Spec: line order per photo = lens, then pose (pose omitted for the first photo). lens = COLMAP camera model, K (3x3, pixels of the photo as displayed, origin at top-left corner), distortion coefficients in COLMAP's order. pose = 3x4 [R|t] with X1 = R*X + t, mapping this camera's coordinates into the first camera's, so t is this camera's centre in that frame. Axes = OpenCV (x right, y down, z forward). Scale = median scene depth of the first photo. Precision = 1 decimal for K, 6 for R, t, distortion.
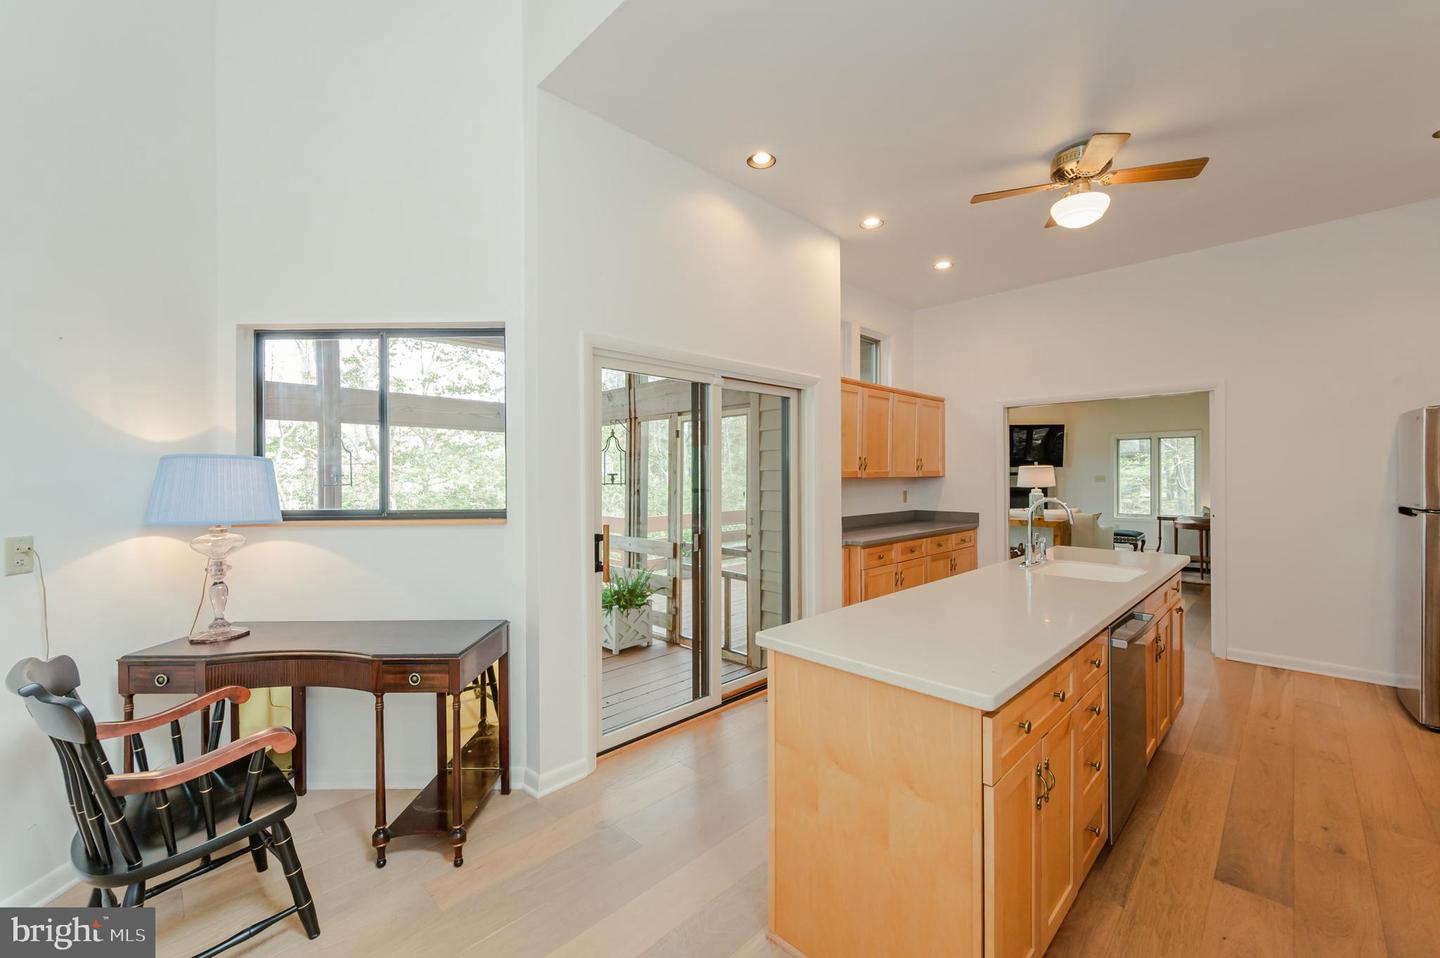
lens RADIAL K [[574.7, 0, 711.7], [0, 574.7, 479.6], [0, 0, 1]] dist [-0.001884, 0.000401]
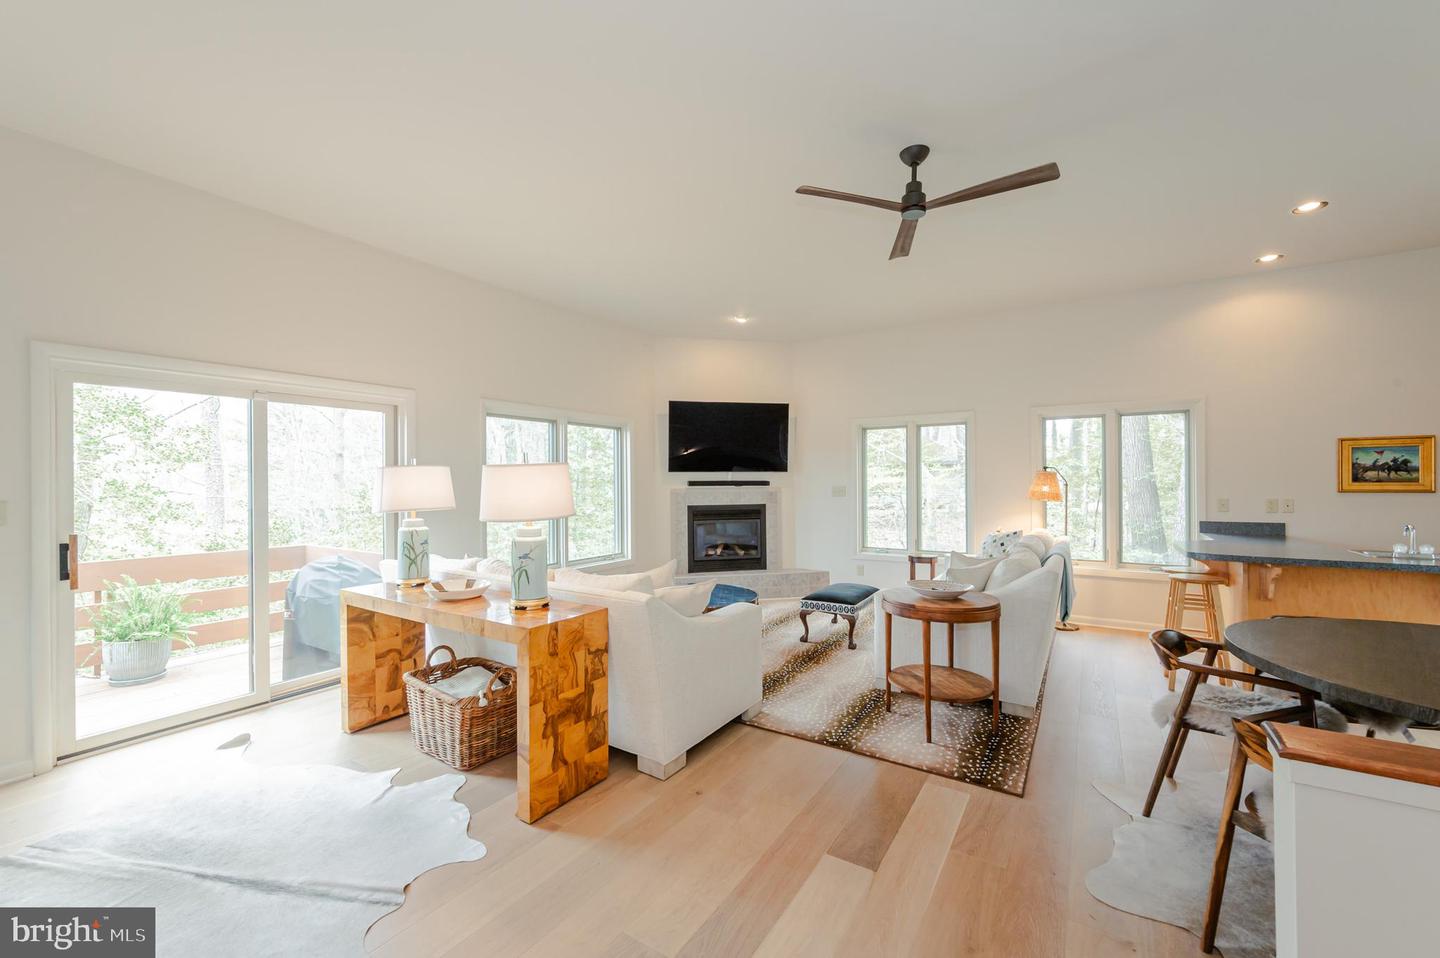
lens RADIAL K [[574.7, 0, 717.8], [0, 574.7, 480.7], [0, 0, 1]] dist [-0.001884, 0.000401]
pose [[0.977490, -0.001094, 0.210978, 0.425536], [0.002902, 0.999962, -0.008260, -0.007922], [-0.210960, 0.008686, 0.977456, 0.428572]]
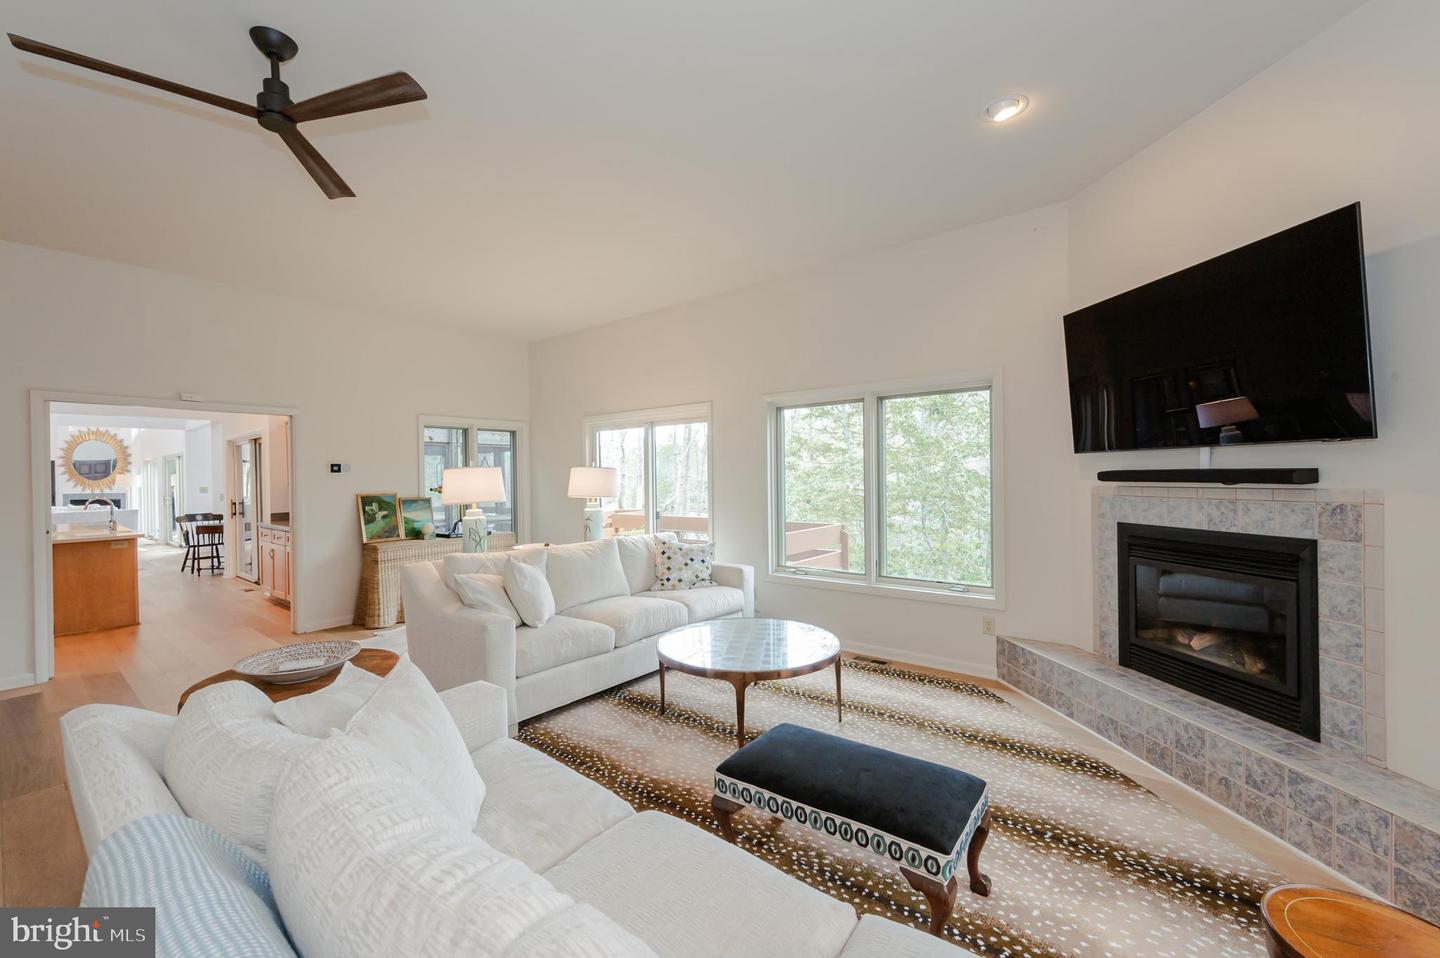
lens RADIAL K [[574.7, 0, 713.9], [0, 574.7, 476.5], [0, 0, 1]] dist [-0.001884, 0.000401]
pose [[0.133577, 0.005647, -0.991022, 0.825343], [0.003435, 0.999975, 0.006161, -0.013003], [0.991032, -0.004227, 0.133554, 0.831256]]
